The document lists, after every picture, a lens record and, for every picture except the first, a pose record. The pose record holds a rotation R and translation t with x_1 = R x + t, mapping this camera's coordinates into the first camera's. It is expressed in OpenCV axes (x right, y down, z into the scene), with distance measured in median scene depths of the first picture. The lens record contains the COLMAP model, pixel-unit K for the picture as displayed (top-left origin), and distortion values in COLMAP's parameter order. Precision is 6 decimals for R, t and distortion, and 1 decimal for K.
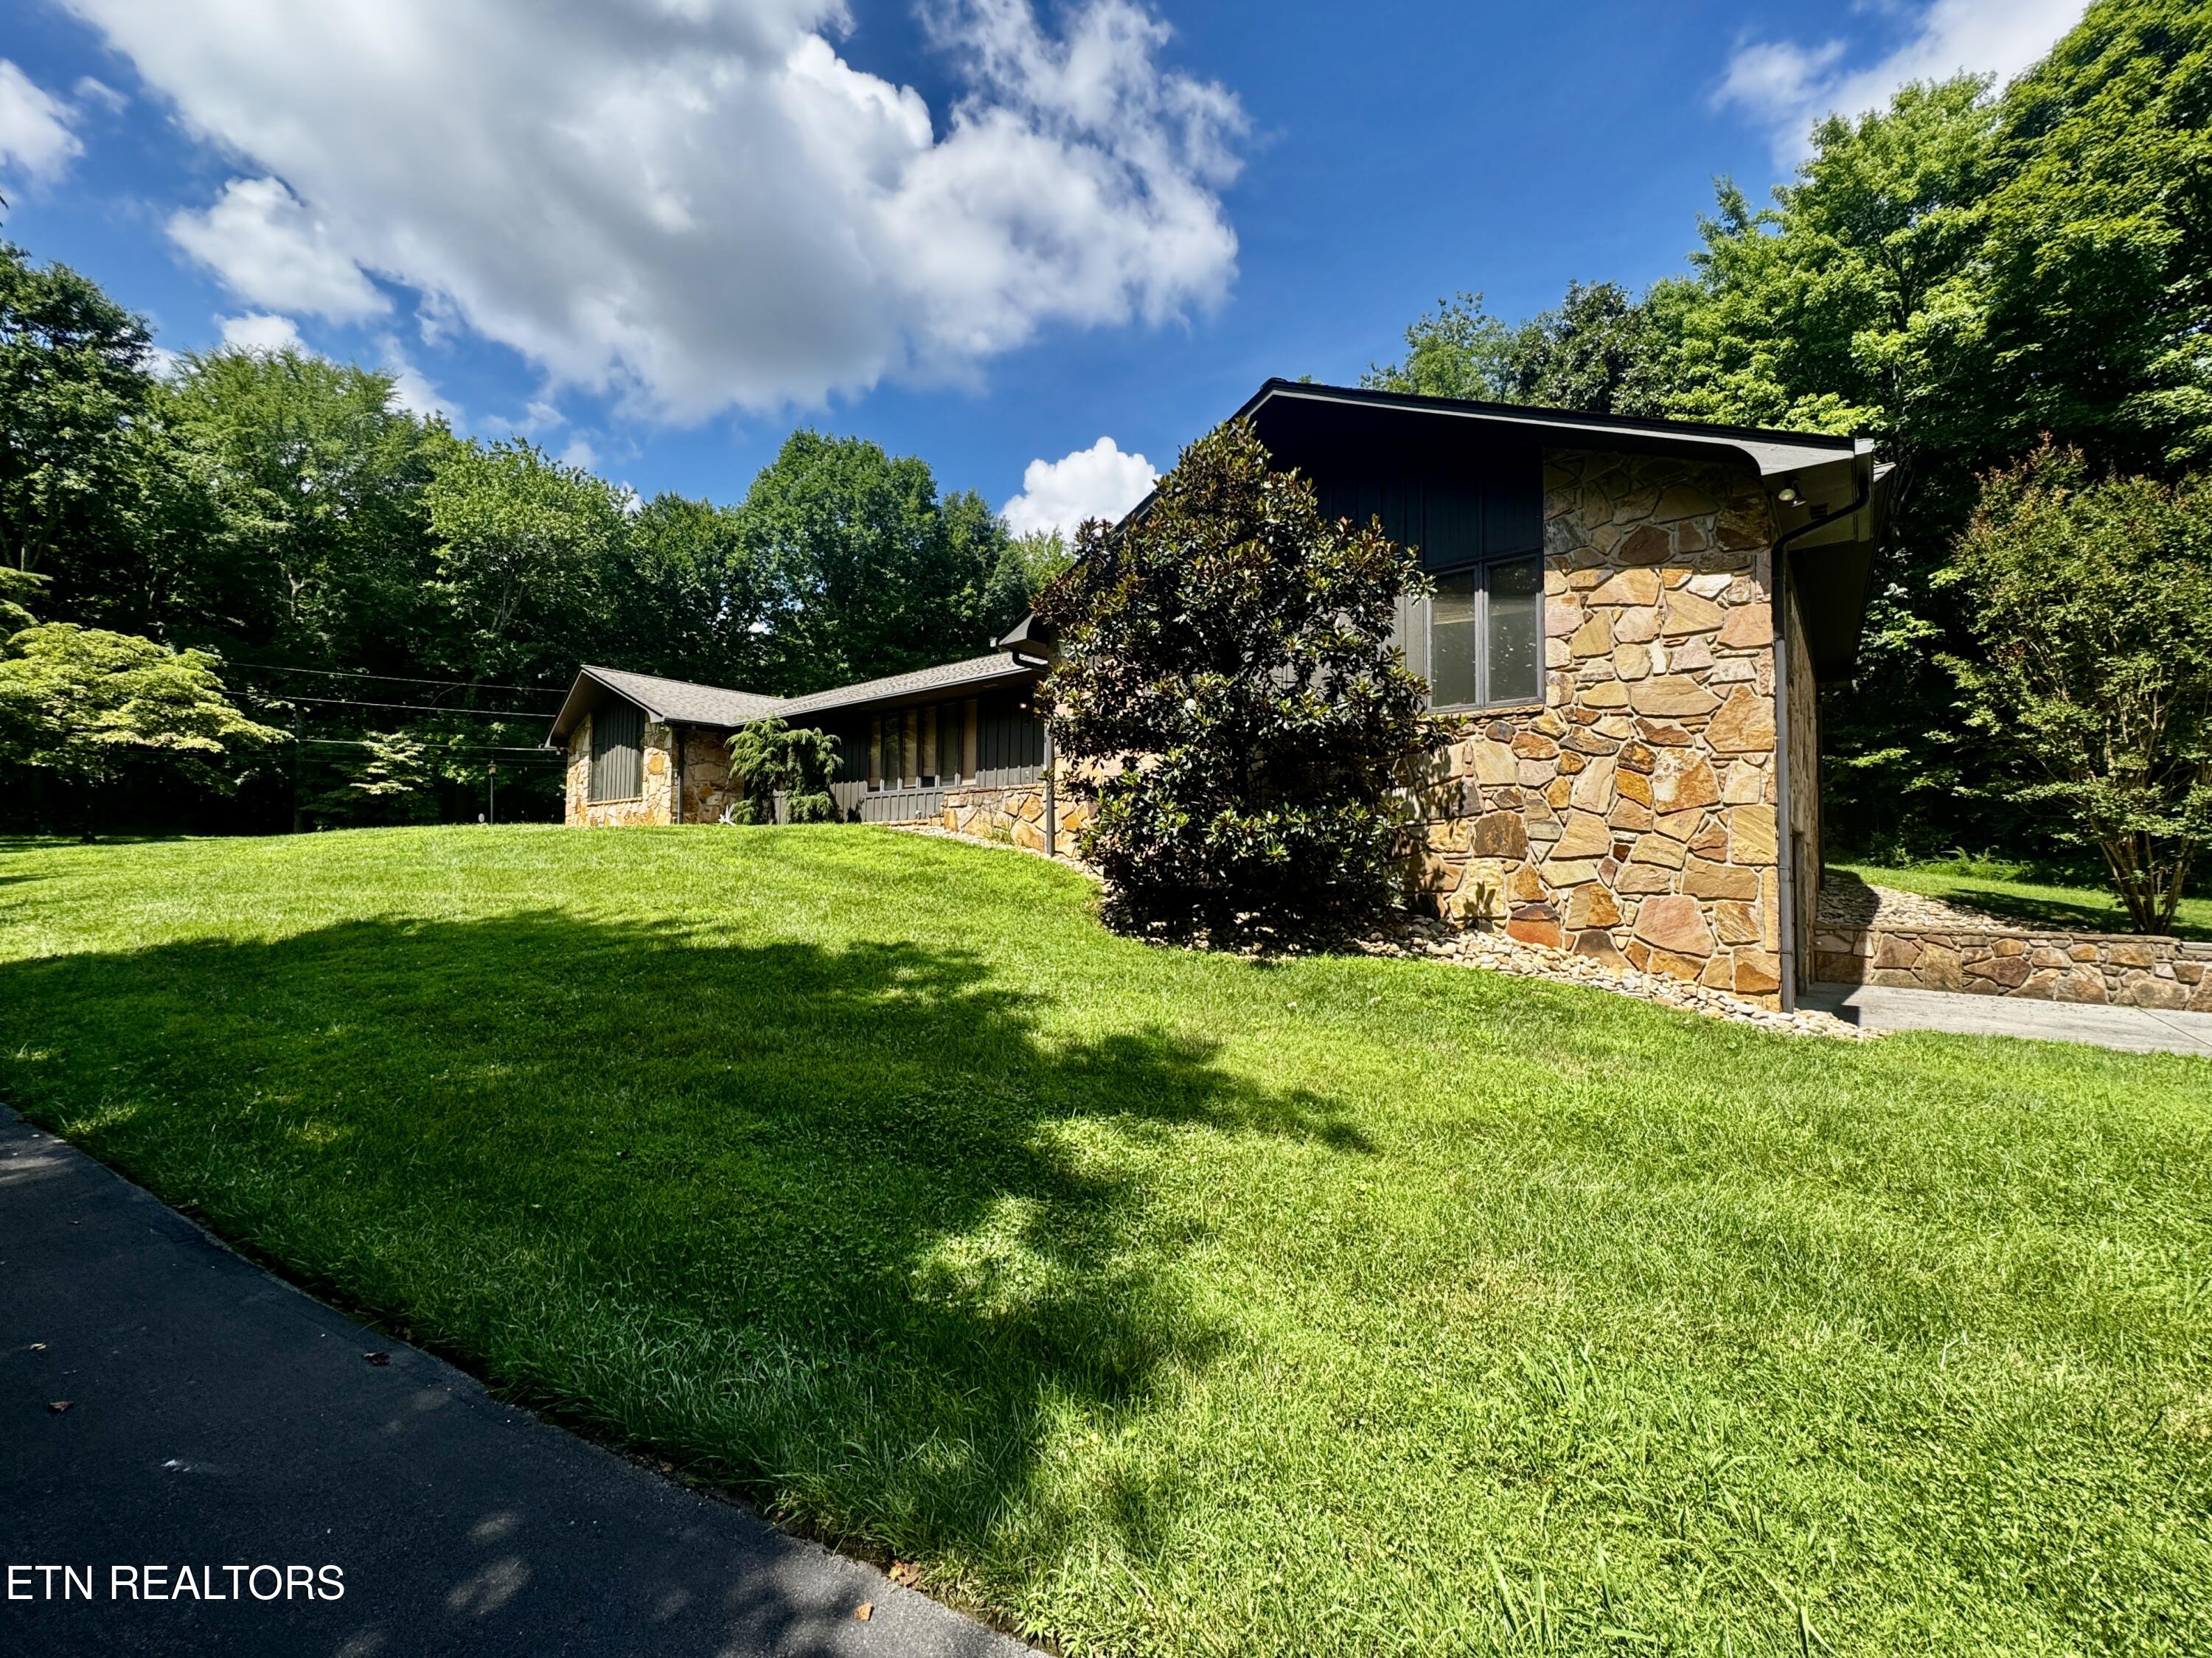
lens RADIAL K [[897.9, 0, 1100.6], [0, 897.9, 821.5], [0, 0, 1]] dist [-0.002434, 0.001532]
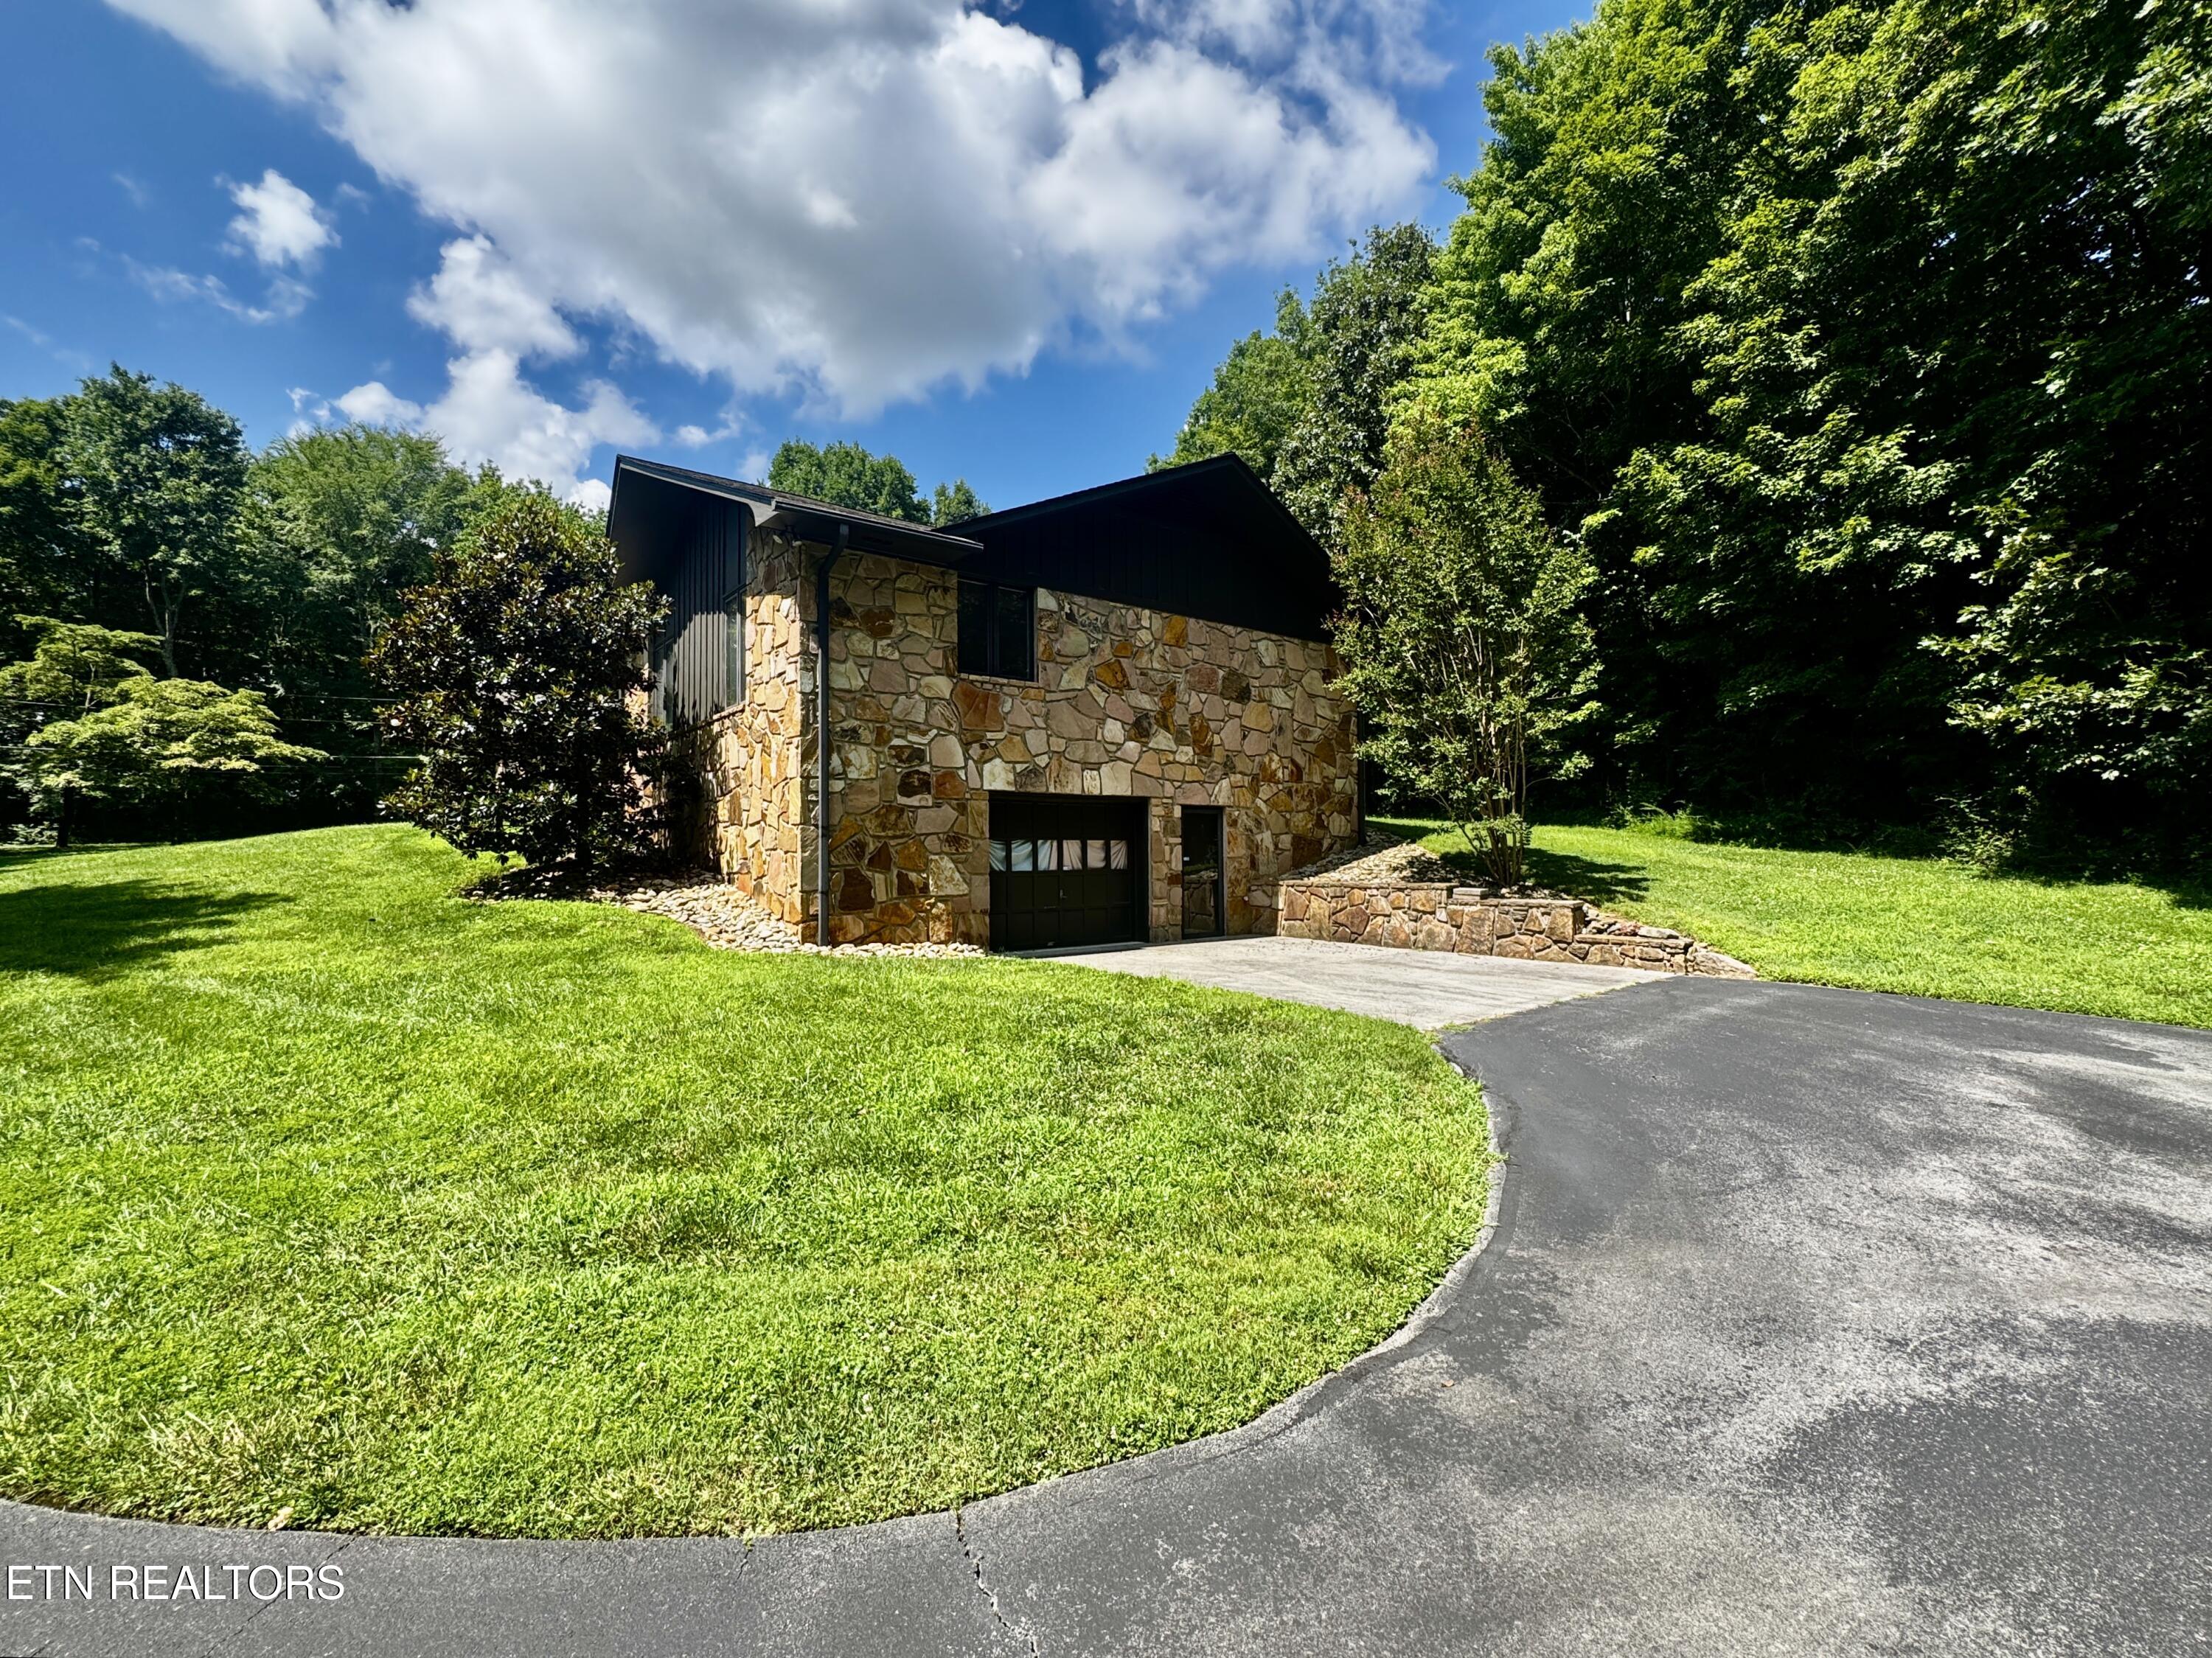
lens RADIAL K [[967.7, 0, 1125.5], [0, 967.7, 833.6], [0, 0, 1]] dist [-0.013316, -0.000358]
pose [[0.983001, -0.022394, -0.182231, 0.328448], [0.026109, 0.999497, 0.018013, 0.012197], [0.181736, -0.022464, 0.983091, -0.063955]]
